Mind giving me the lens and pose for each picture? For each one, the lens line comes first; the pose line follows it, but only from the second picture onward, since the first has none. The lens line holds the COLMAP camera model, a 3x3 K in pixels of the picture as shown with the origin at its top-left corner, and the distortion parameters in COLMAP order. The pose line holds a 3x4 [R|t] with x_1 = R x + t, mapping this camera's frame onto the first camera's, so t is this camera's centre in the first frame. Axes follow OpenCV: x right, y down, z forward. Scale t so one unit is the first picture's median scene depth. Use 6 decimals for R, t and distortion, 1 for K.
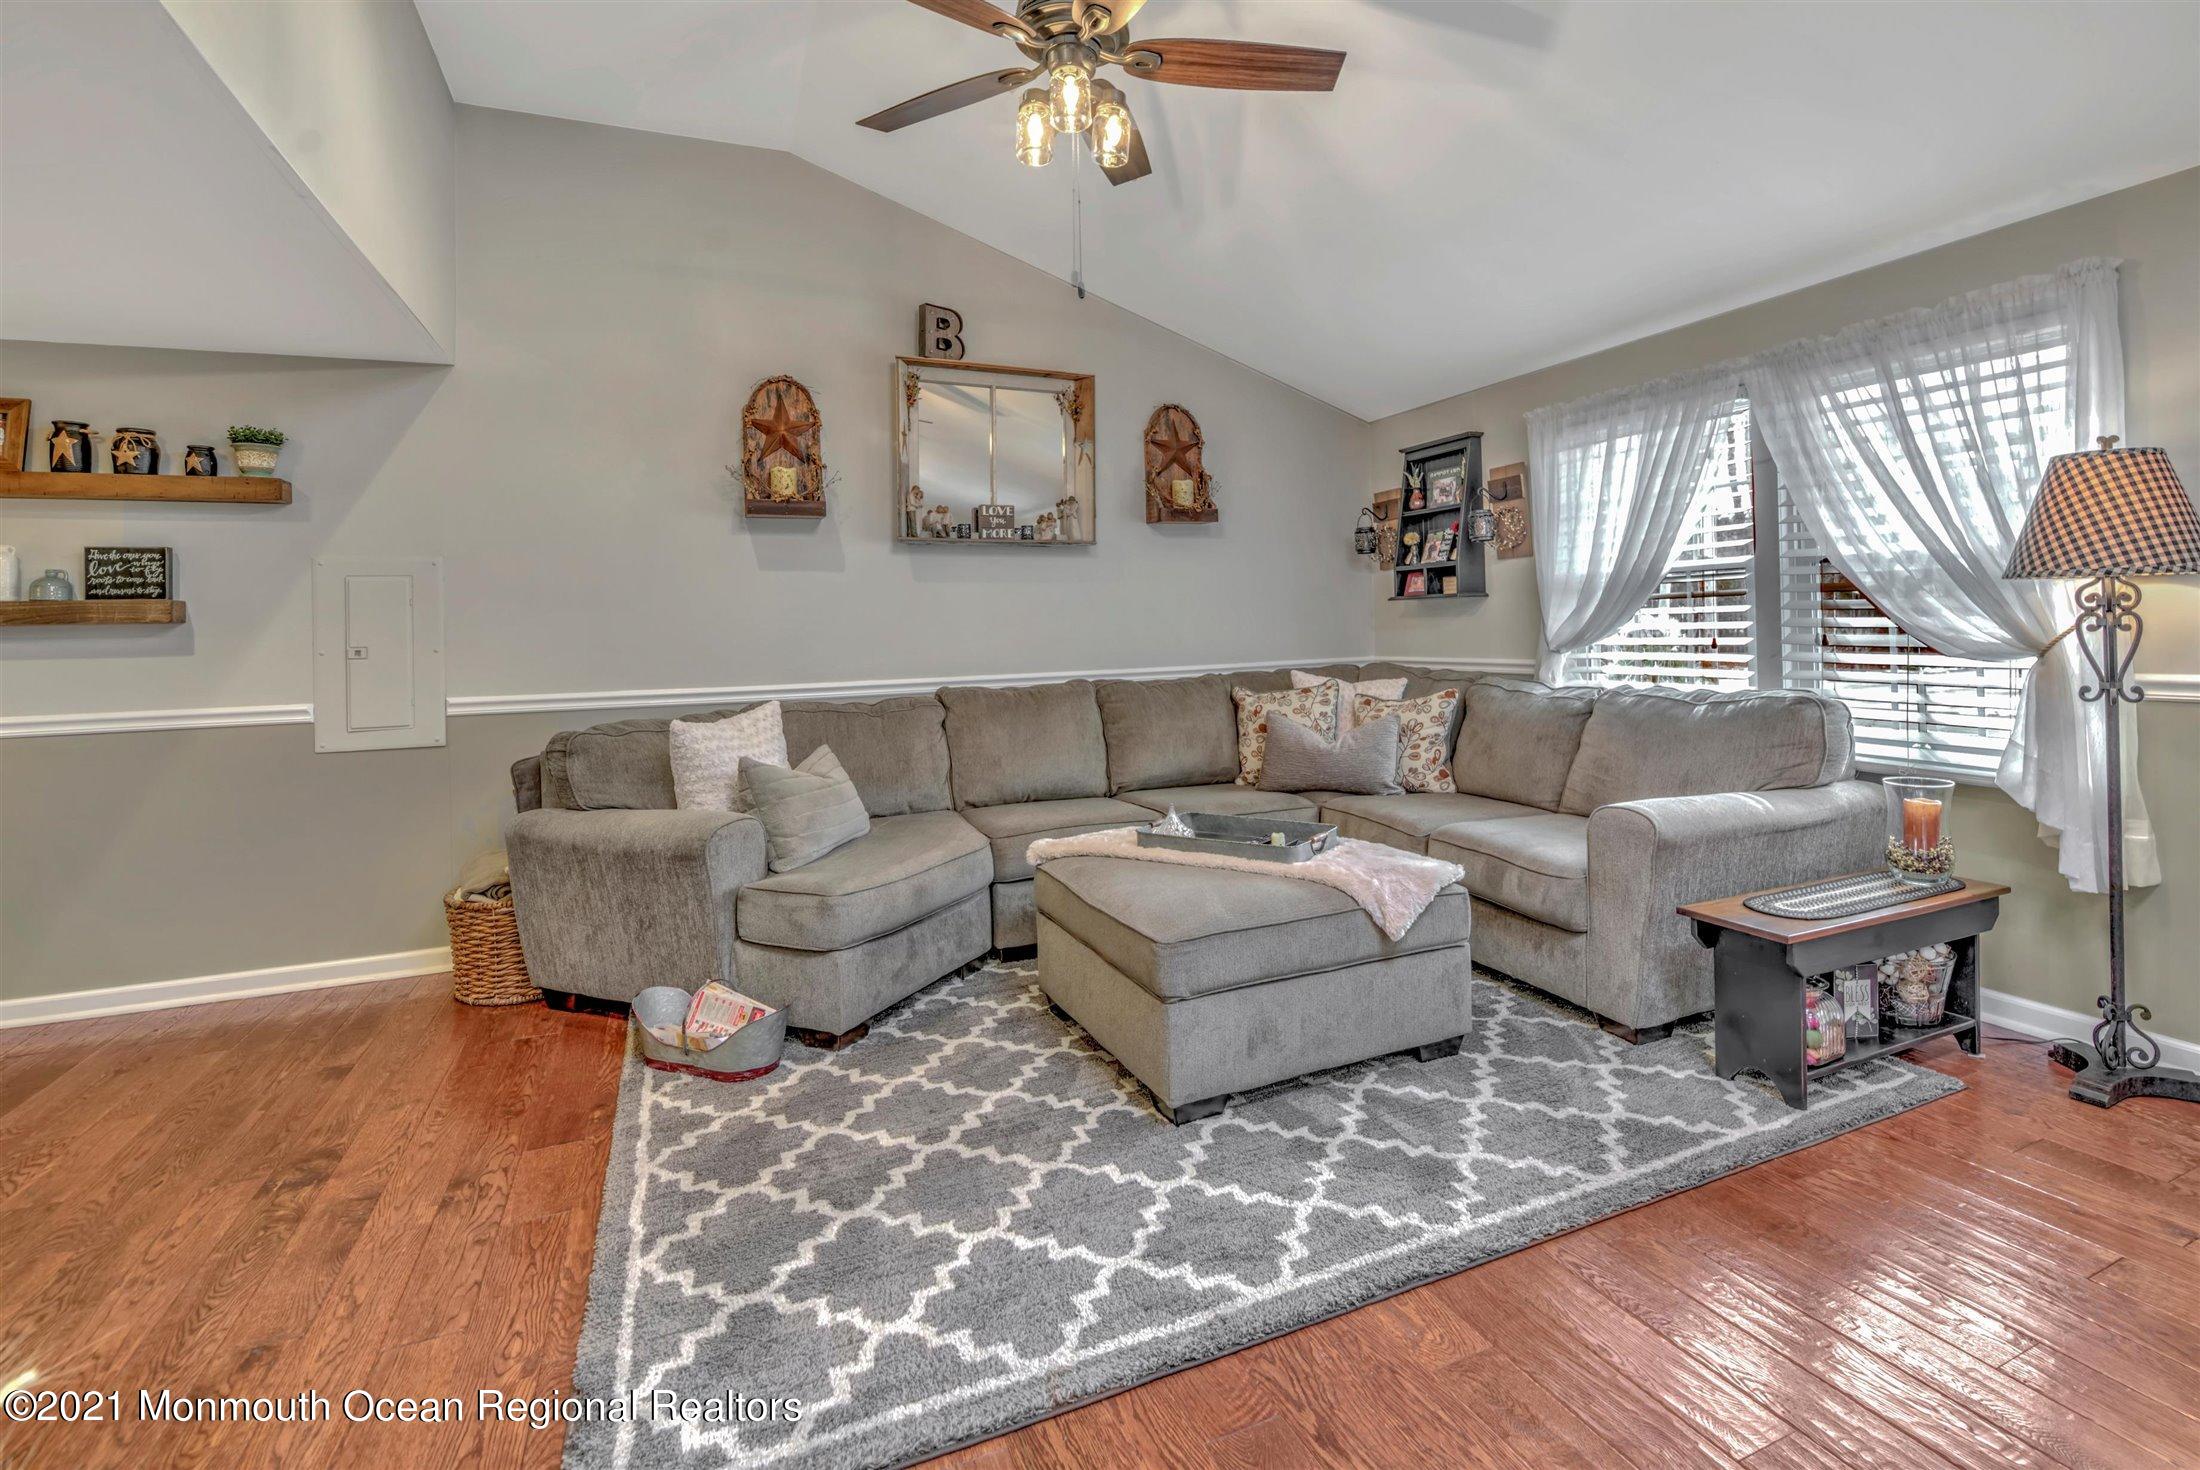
lens RADIAL K [[1003.4, 0, 1137.1], [0, 1003.4, 633.8], [0, 0, 1]] dist [-0.002412, -0.008210]
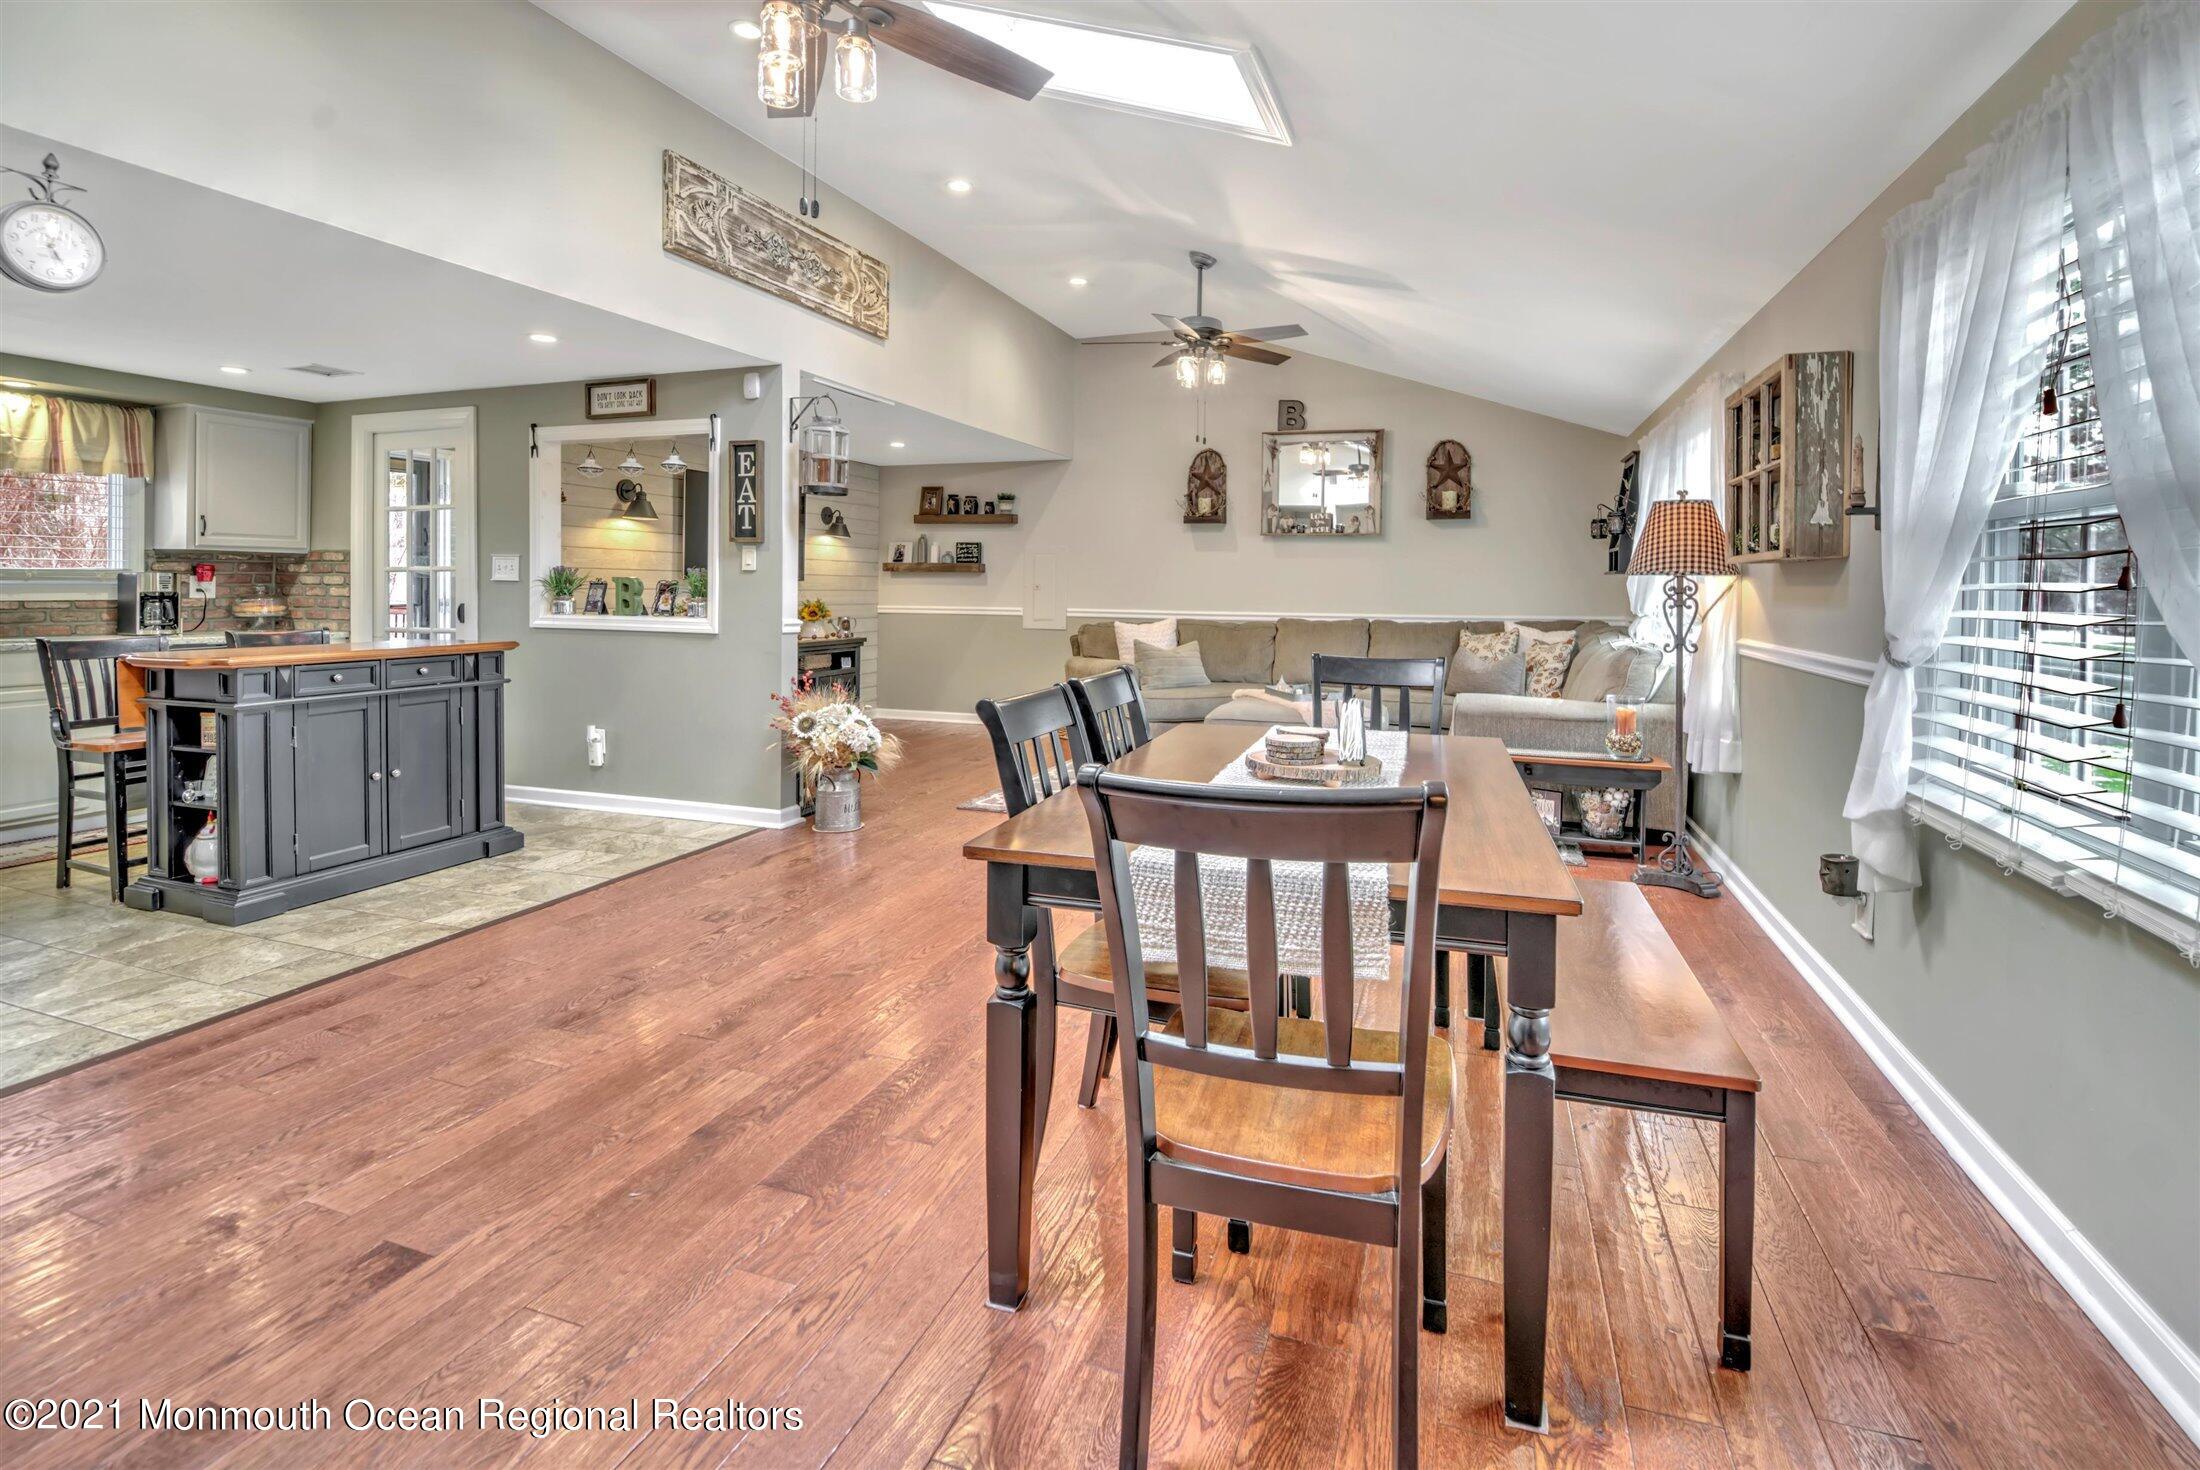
lens RADIAL K [[1003.4, 0, 1119.3], [0, 1003.4, 593.4], [0, 0, 1]] dist [-0.002412, -0.008210]
pose [[0.725984, 0.038392, -0.686639, 0.868332], [-0.032543, 0.999240, 0.021462, -0.020014], [0.686941, 0.006764, 0.726681, -0.510411]]
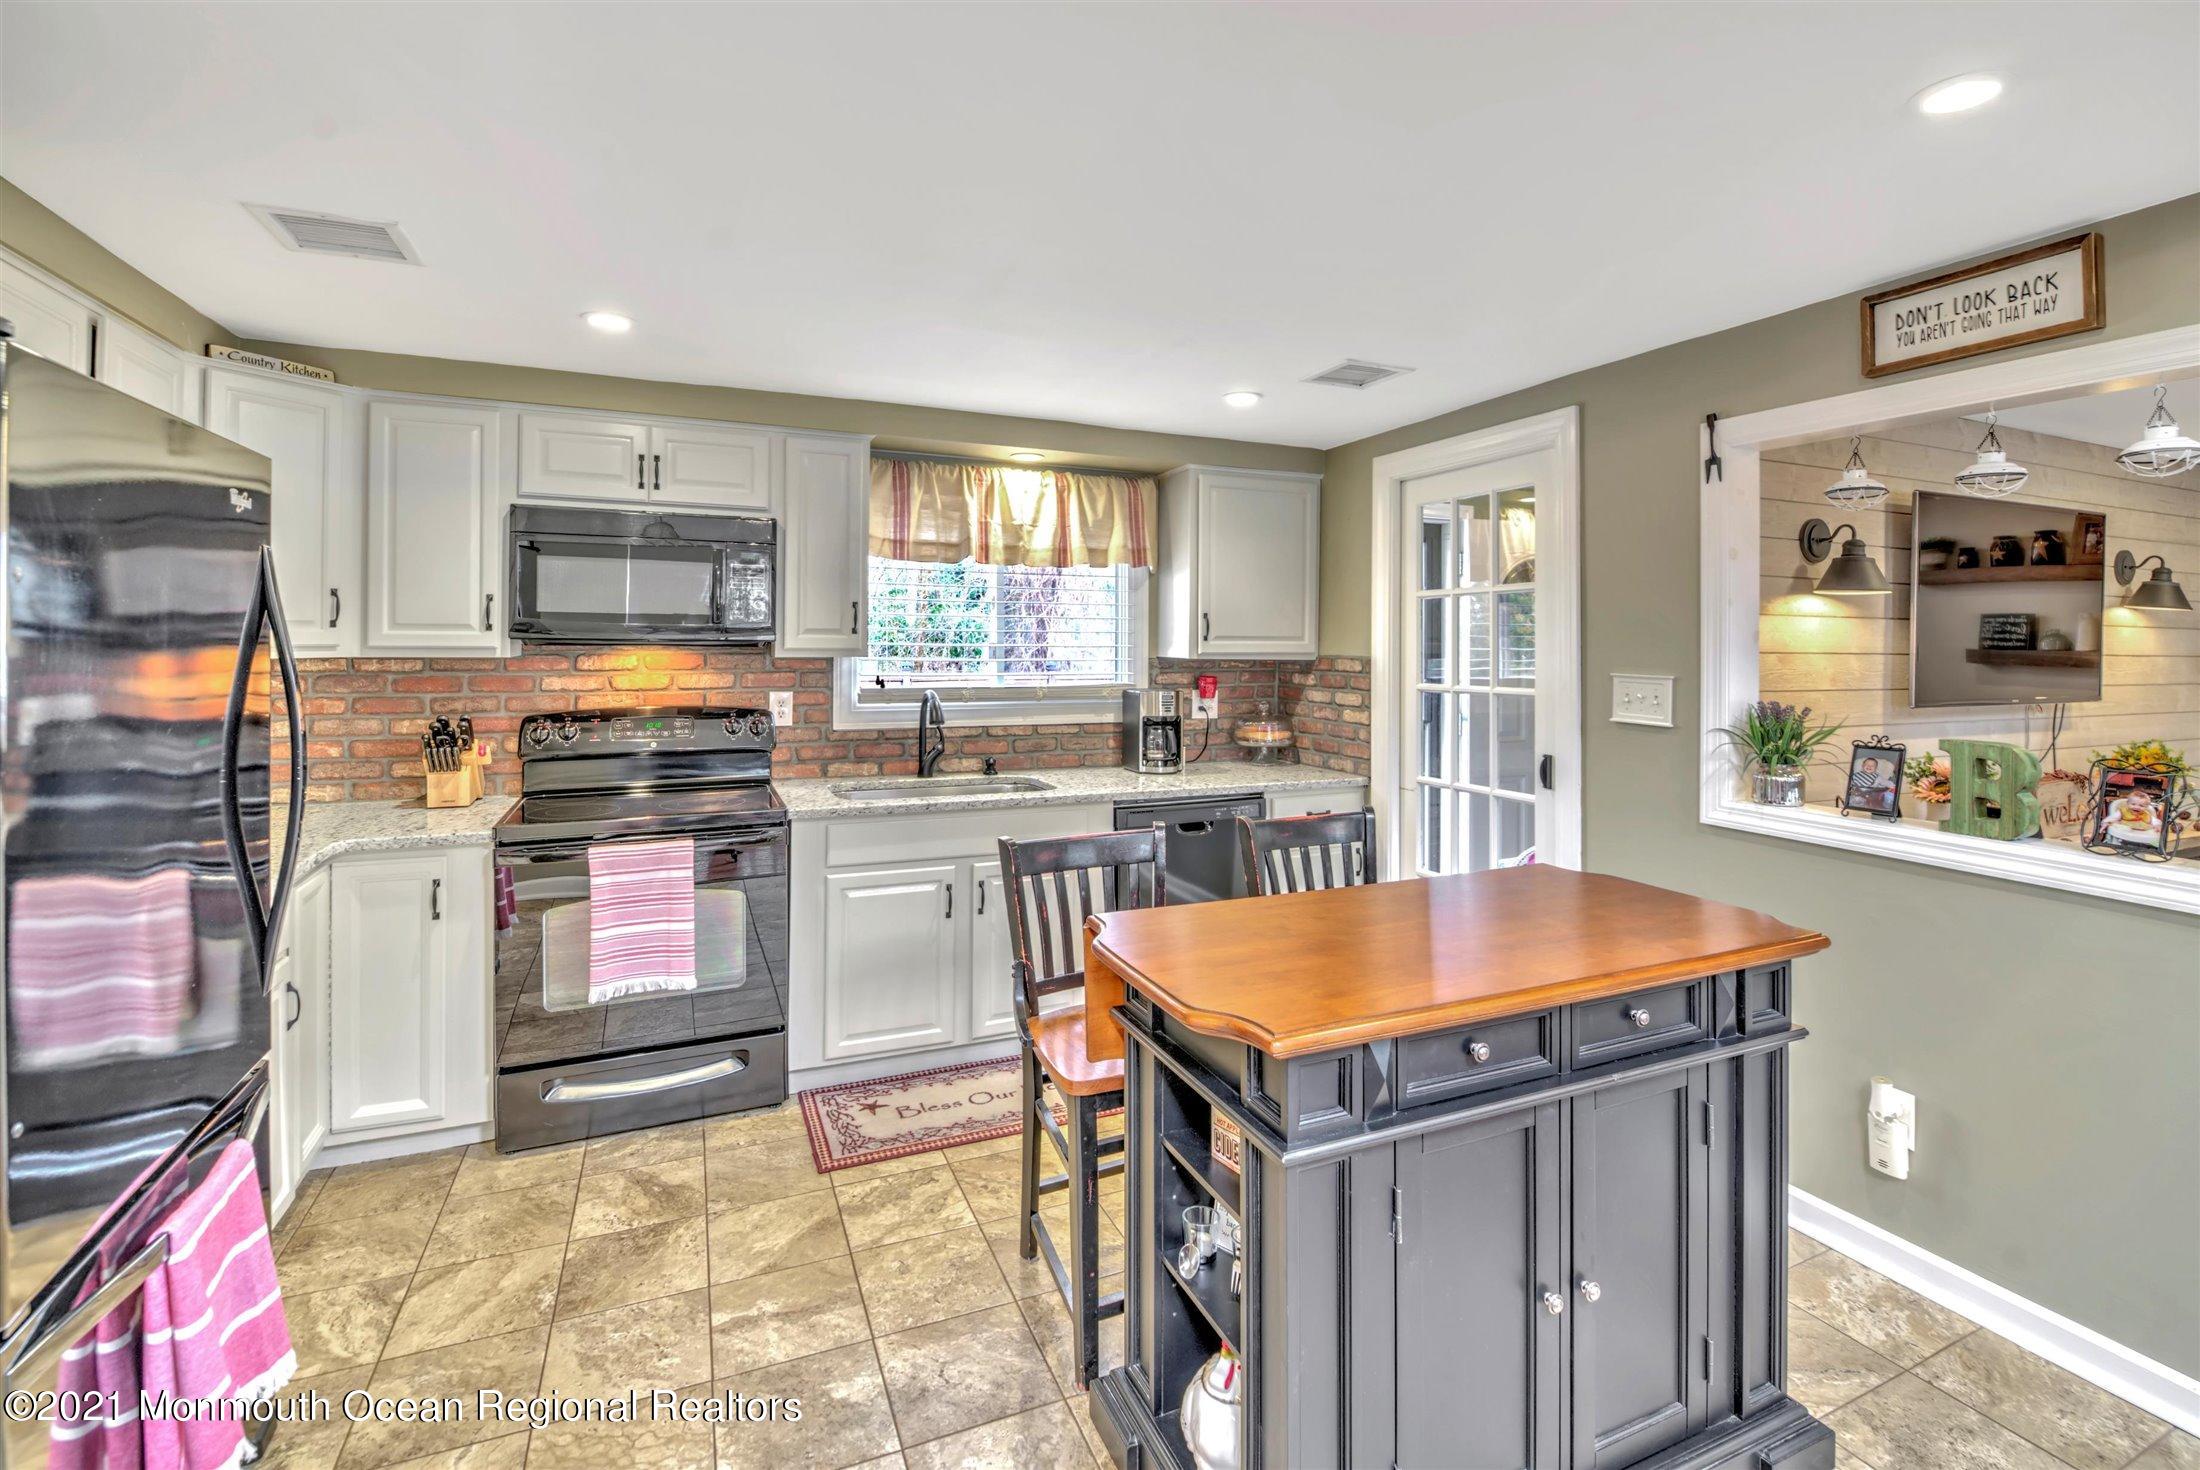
lens RADIAL K [[1003.4, 0, 1127.2], [0, 1003.4, 635.1], [0, 0, 1]] dist [-0.002412, -0.008210]
pose [[-0.000645, 0.023997, -0.999712, 0.043195], [-0.012009, 0.999640, 0.024003, -0.056918], [0.999928, 0.012021, -0.000357, -0.462232]]
